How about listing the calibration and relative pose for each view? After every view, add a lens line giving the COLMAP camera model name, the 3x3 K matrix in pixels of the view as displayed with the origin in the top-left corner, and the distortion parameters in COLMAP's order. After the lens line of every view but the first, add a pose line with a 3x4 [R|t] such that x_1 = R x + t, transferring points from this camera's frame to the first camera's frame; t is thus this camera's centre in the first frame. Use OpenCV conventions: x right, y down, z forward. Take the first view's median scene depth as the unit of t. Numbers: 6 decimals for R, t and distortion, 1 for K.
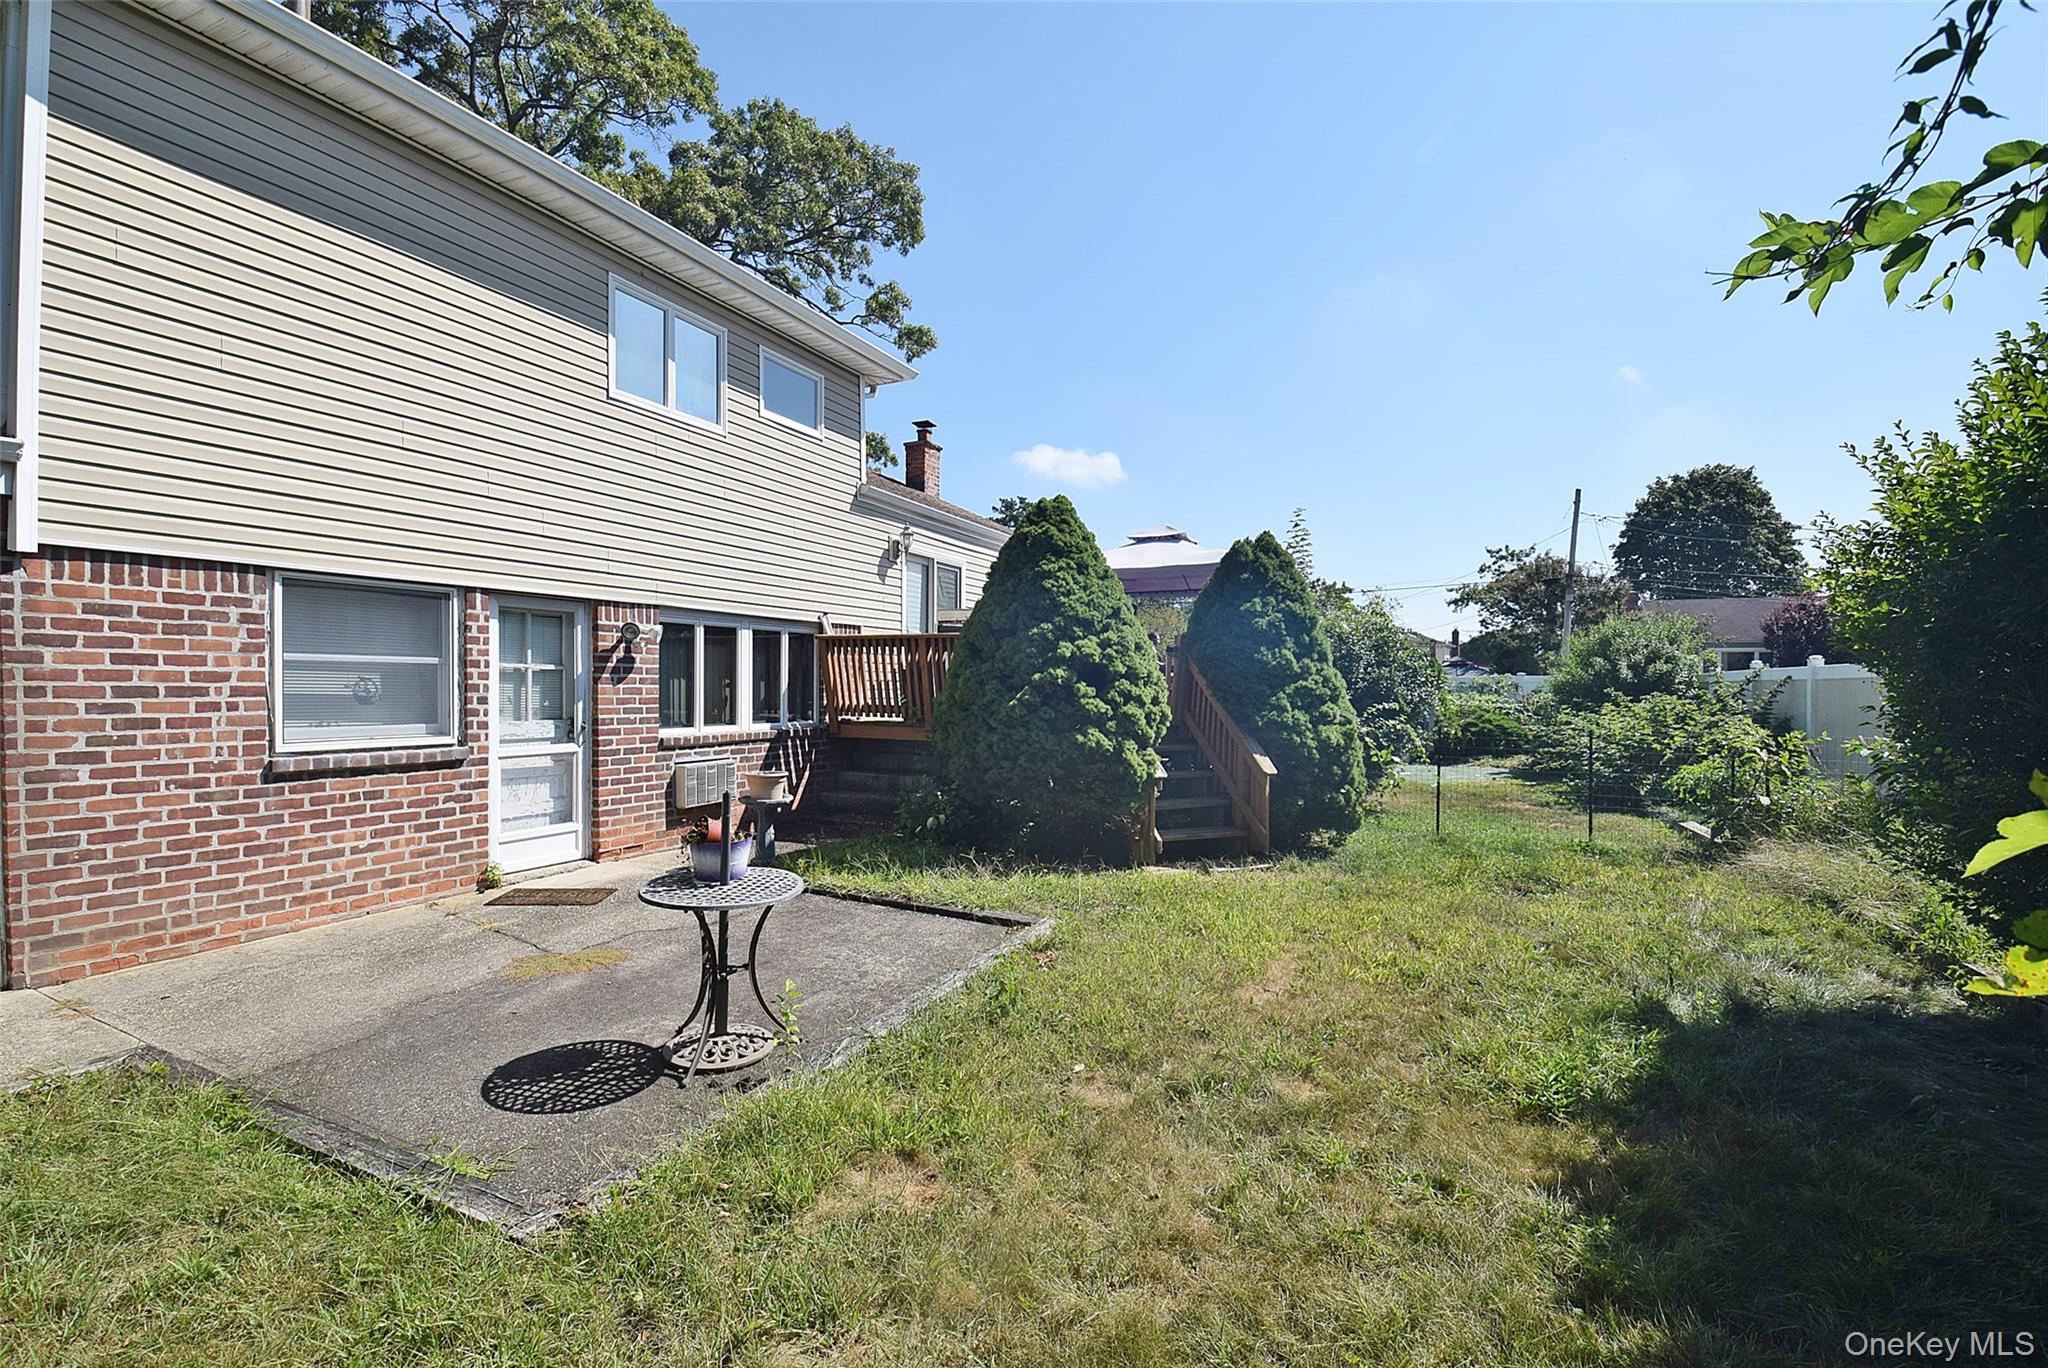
lens RADIAL K [[907.2, 0, 1039.5], [0, 907.2, 678.1], [0, 0, 1]] dist [-0.004692, -0.001277]
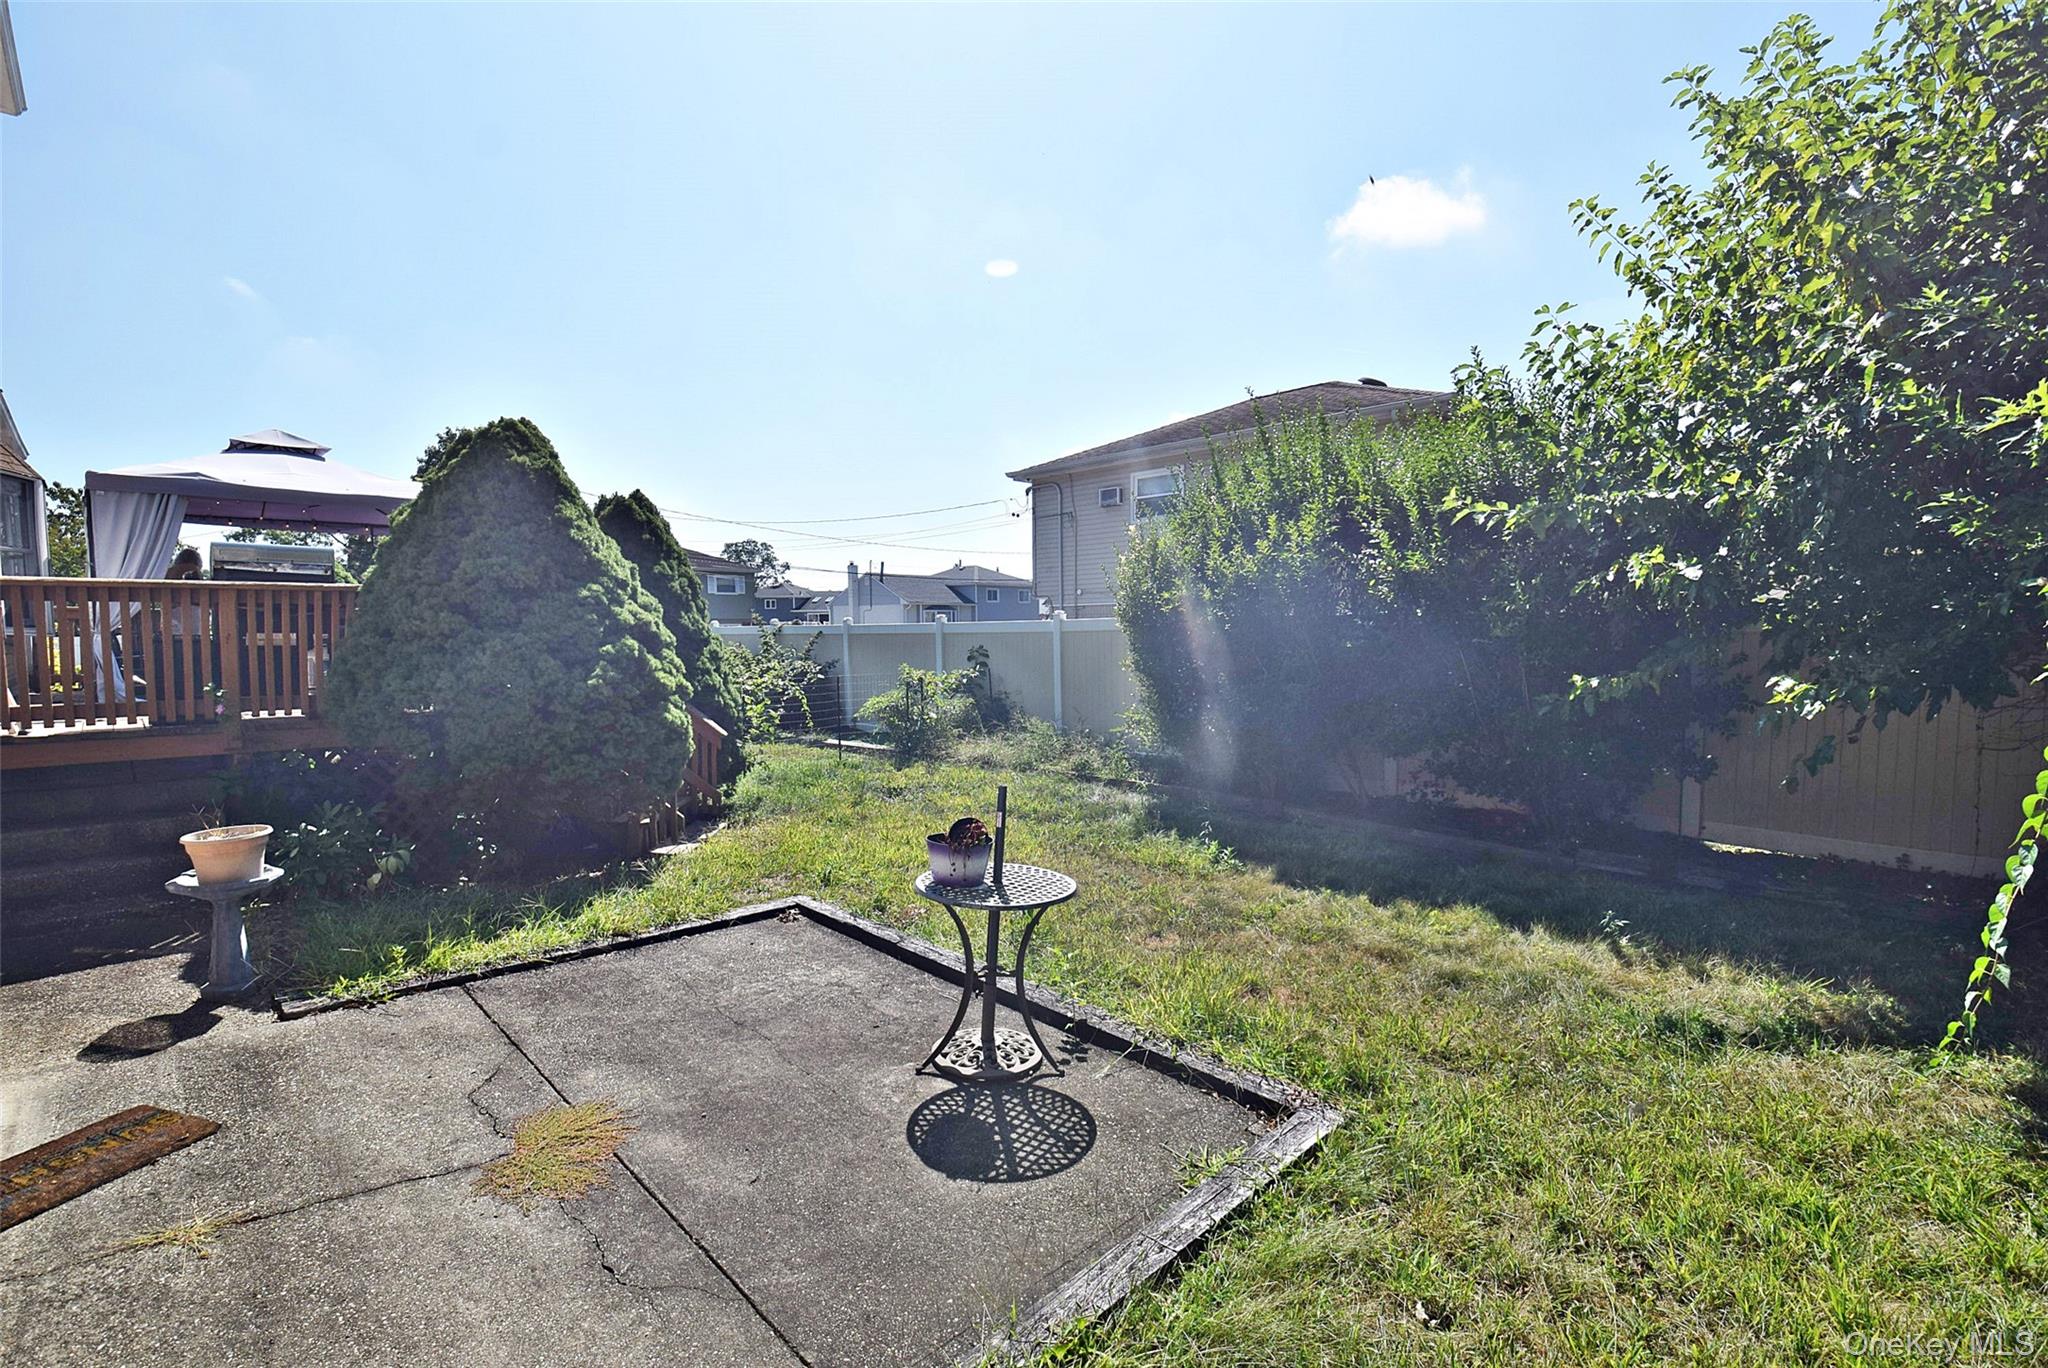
lens RADIAL K [[907.2, 0, 1038.6], [0, 907.2, 681.3], [0, 0, 1]] dist [-0.004692, -0.001277]
pose [[0.350298, -0.058532, 0.934808, -0.269500], [0.002115, 0.998092, 0.061702, -0.009440], [-0.936636, -0.019636, 0.349754, 0.139907]]
